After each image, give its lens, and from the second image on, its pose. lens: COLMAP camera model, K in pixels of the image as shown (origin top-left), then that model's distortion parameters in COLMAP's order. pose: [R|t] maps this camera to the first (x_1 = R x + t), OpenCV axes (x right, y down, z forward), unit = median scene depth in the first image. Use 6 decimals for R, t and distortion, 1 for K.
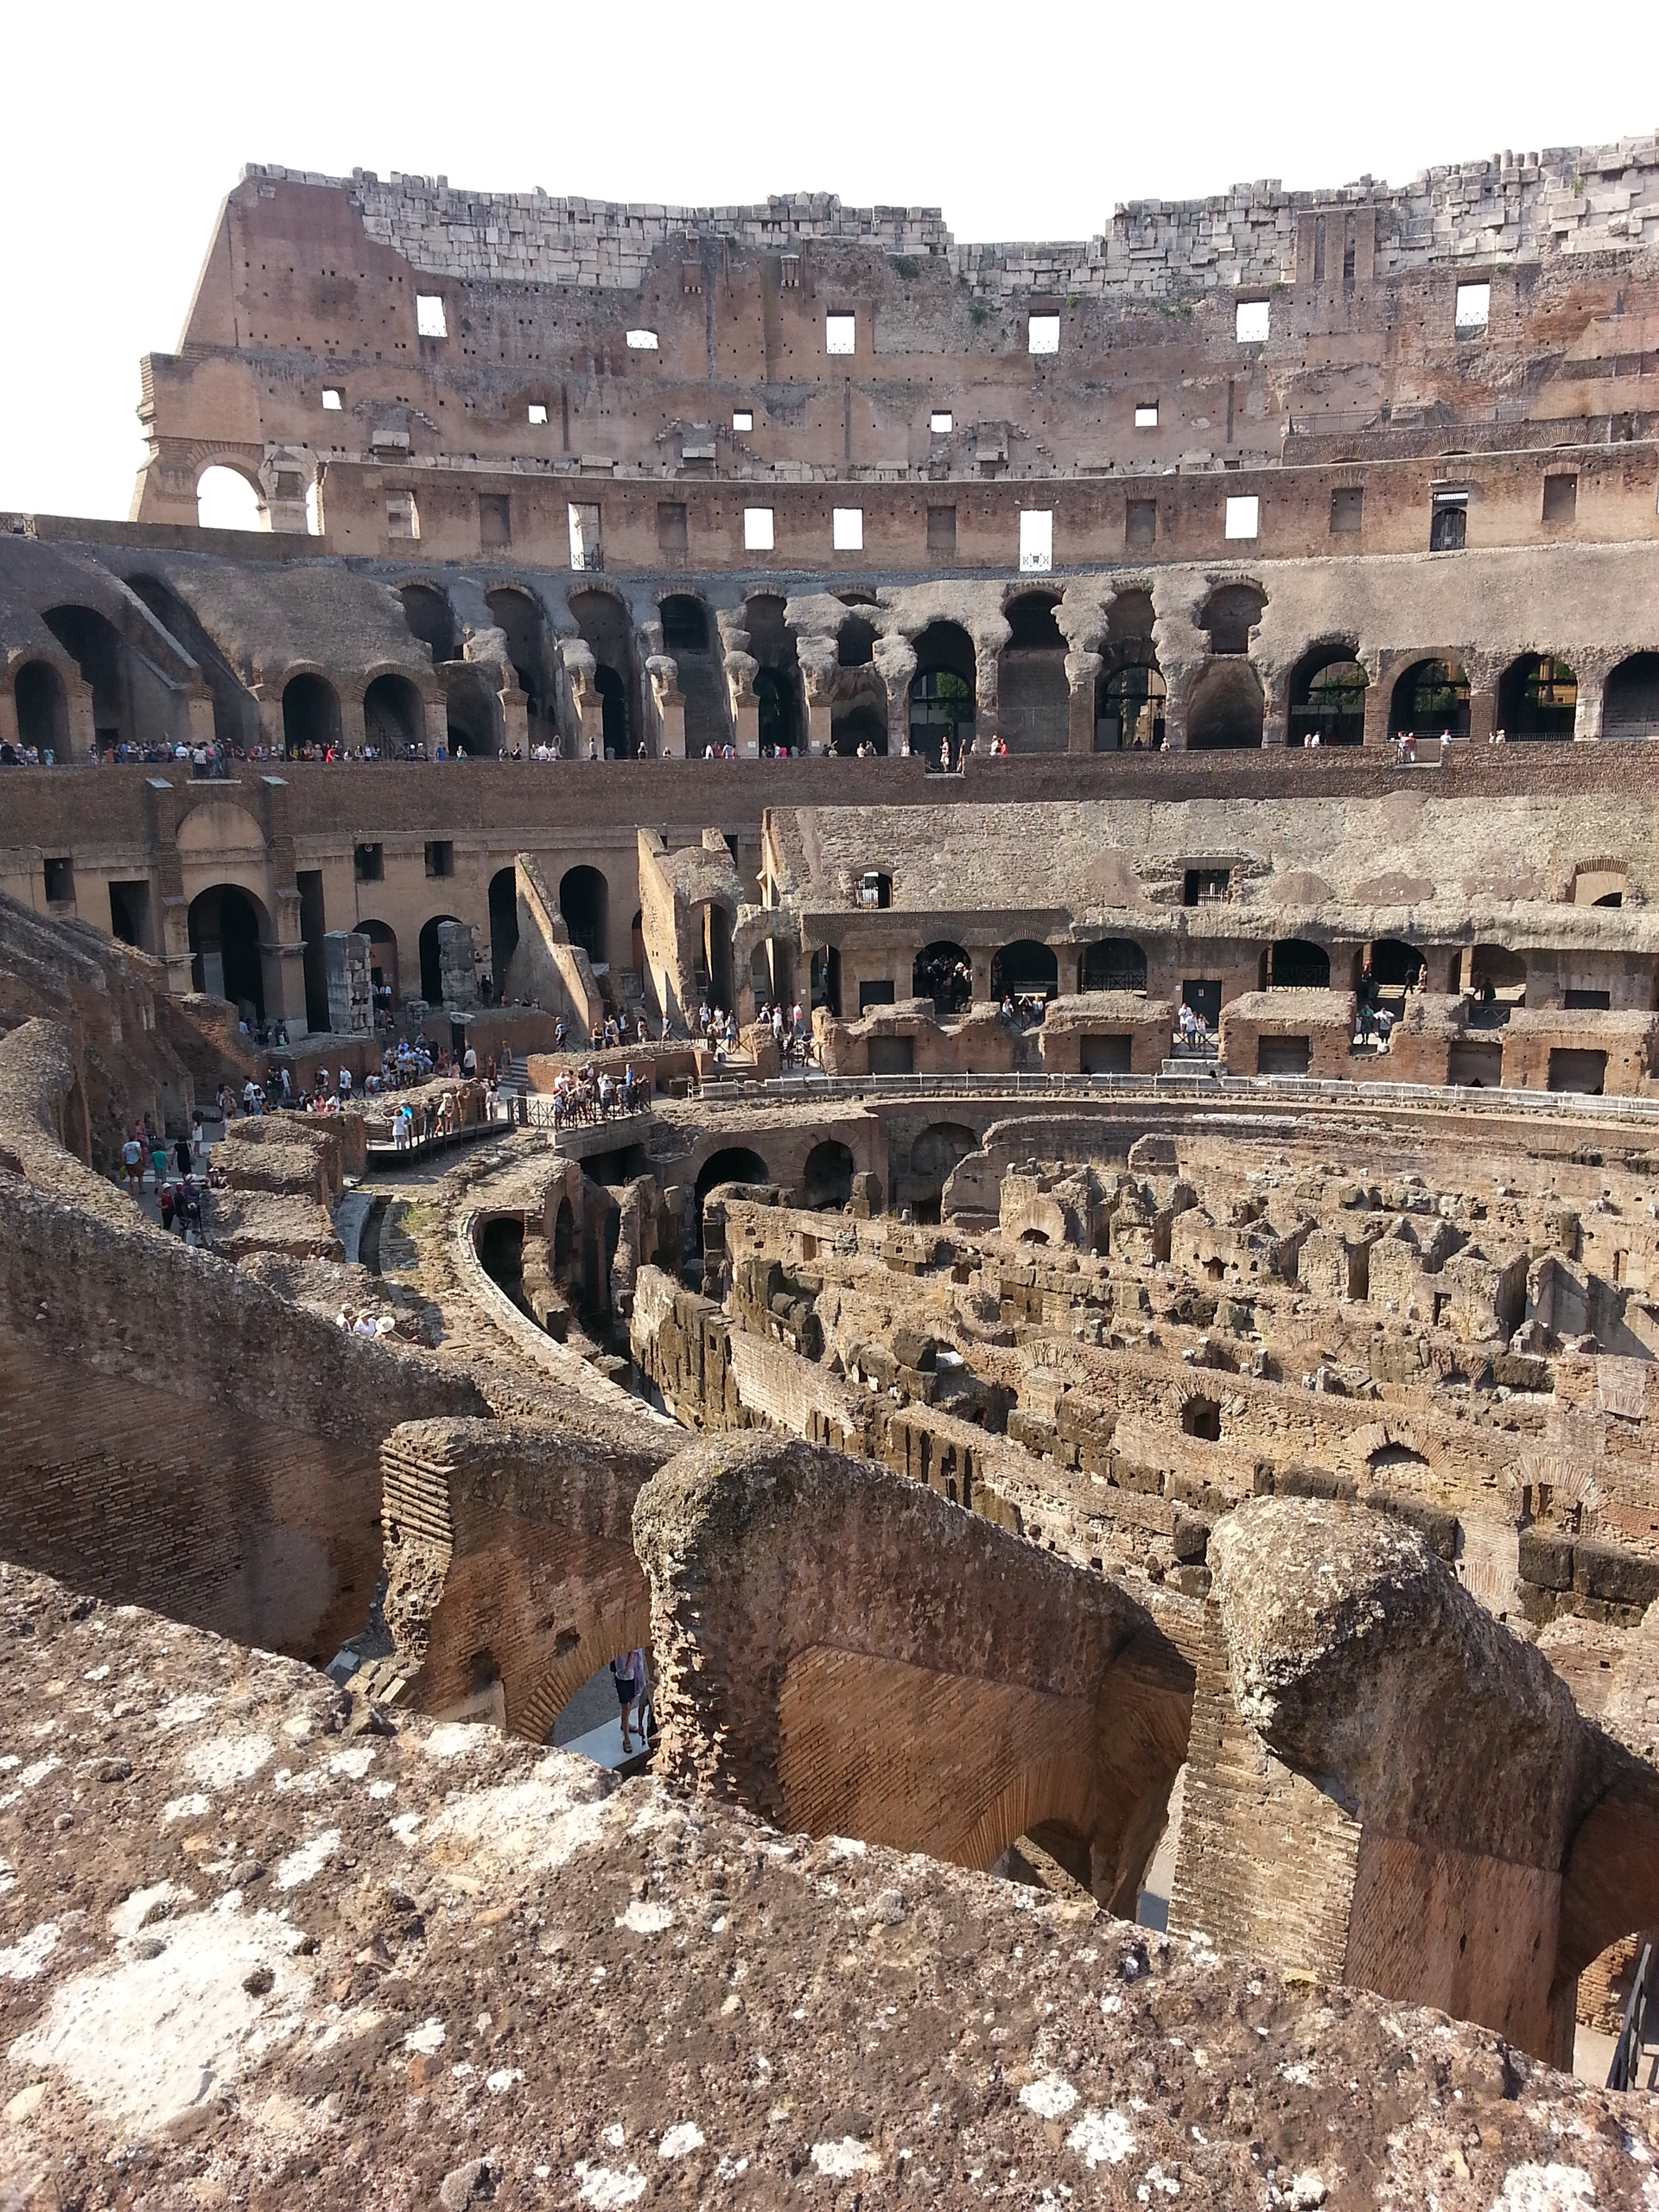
lens RADIAL K [[1779.7, 0, 849.3], [0, 1779.7, 1090.4], [0, 0, 1]] dist [0.110195, -0.220354]
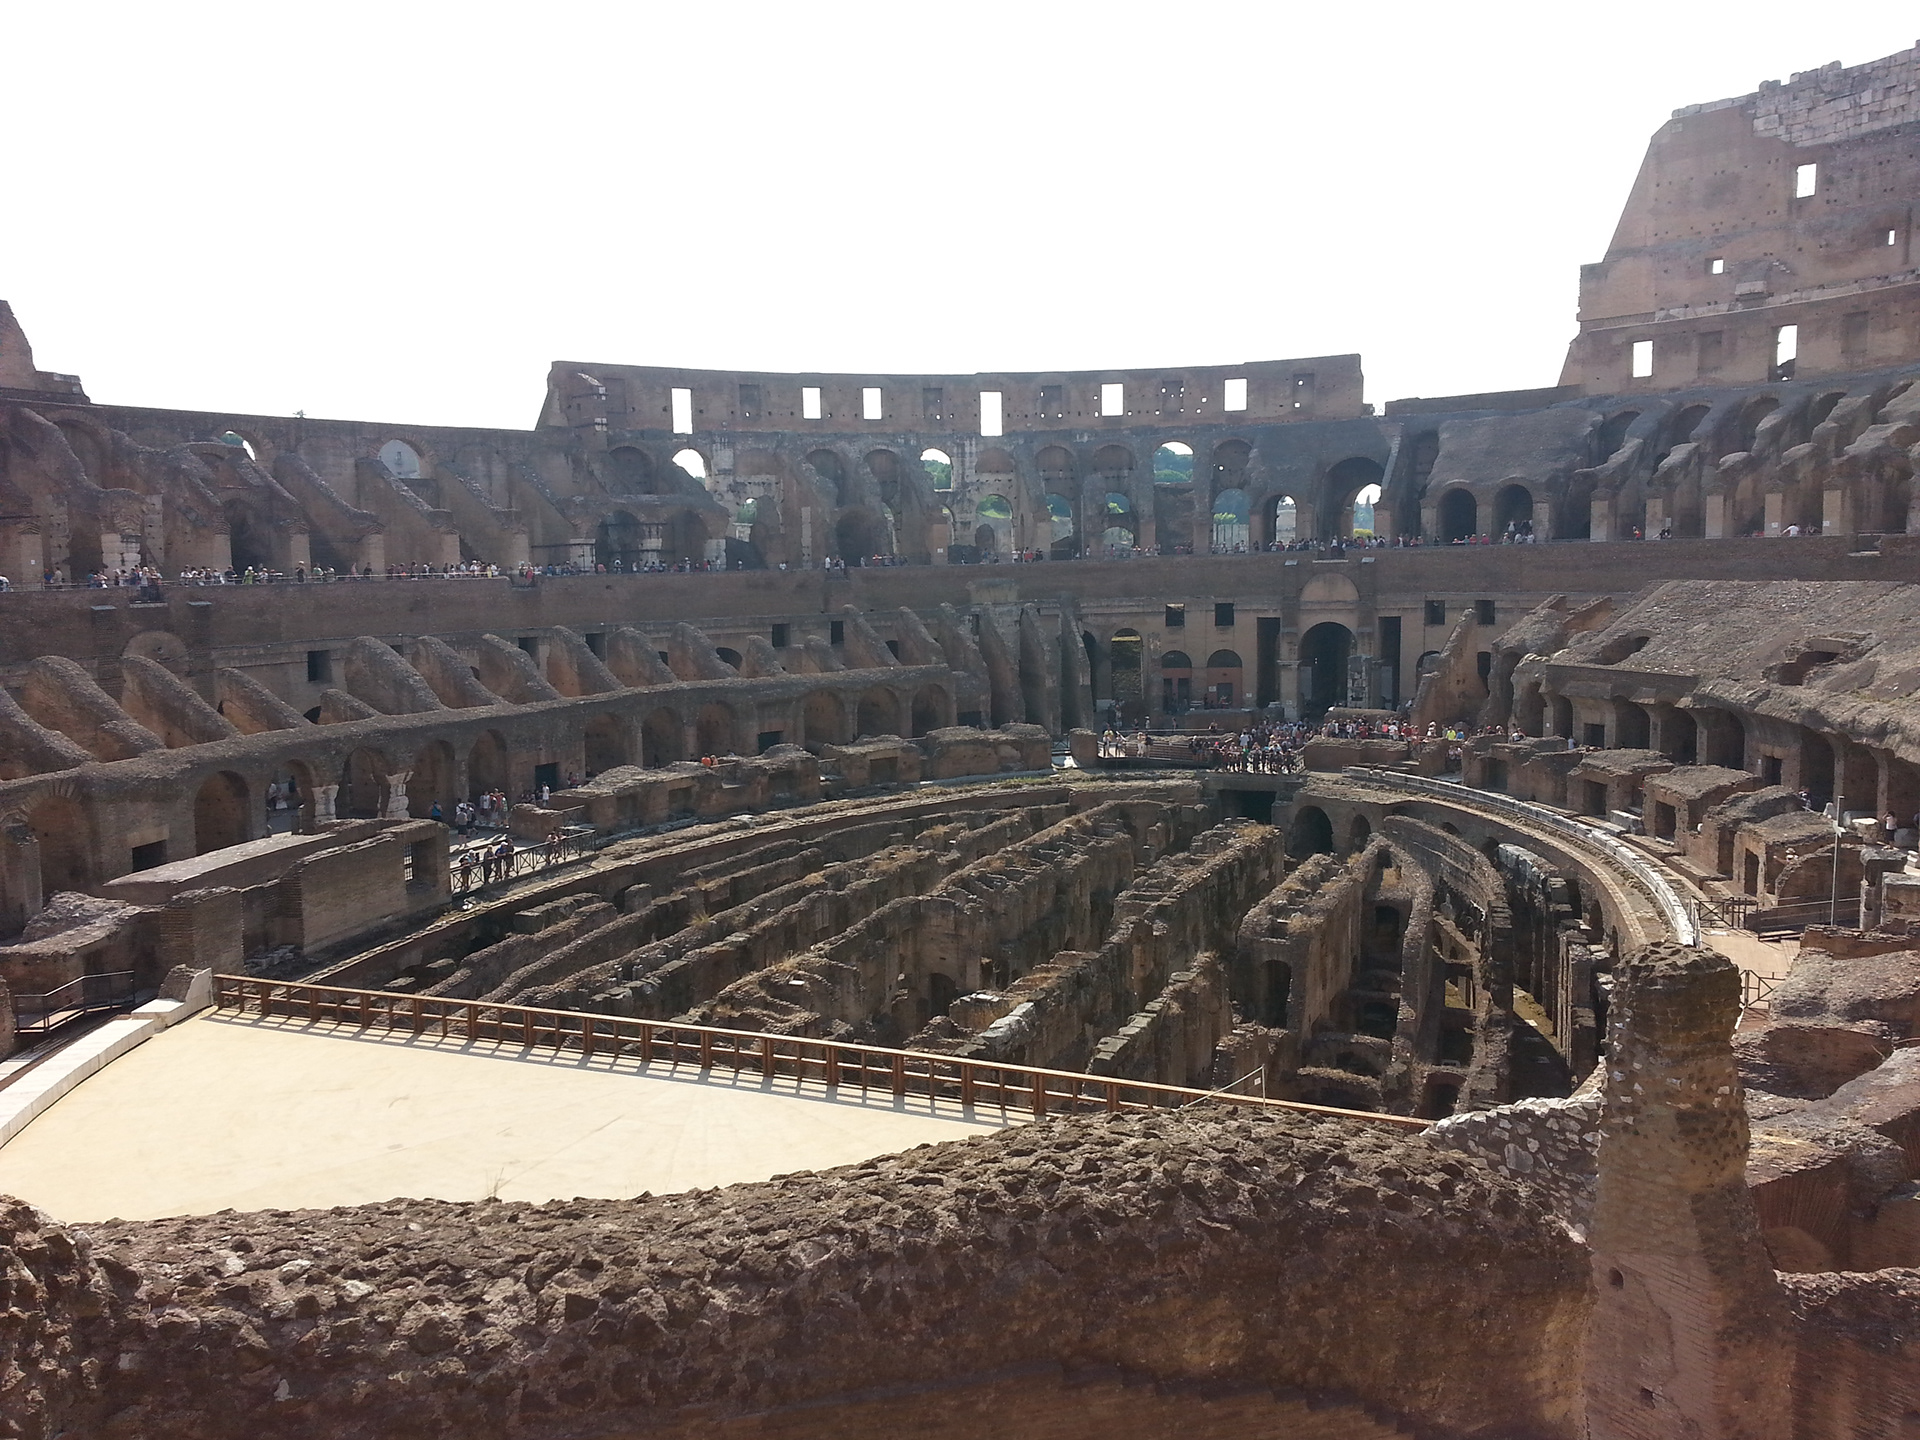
lens RADIAL K [[1534.5, 0, 992.4], [0, 1534.5, 731.9], [0, 0, 1]] dist [0.097091, -0.164429]
pose [[0.216821, 0.113900, -0.969544, 0.775055], [-0.157560, 0.984232, 0.080390, -0.062301], [0.963412, 0.135331, 0.231348, 0.295058]]
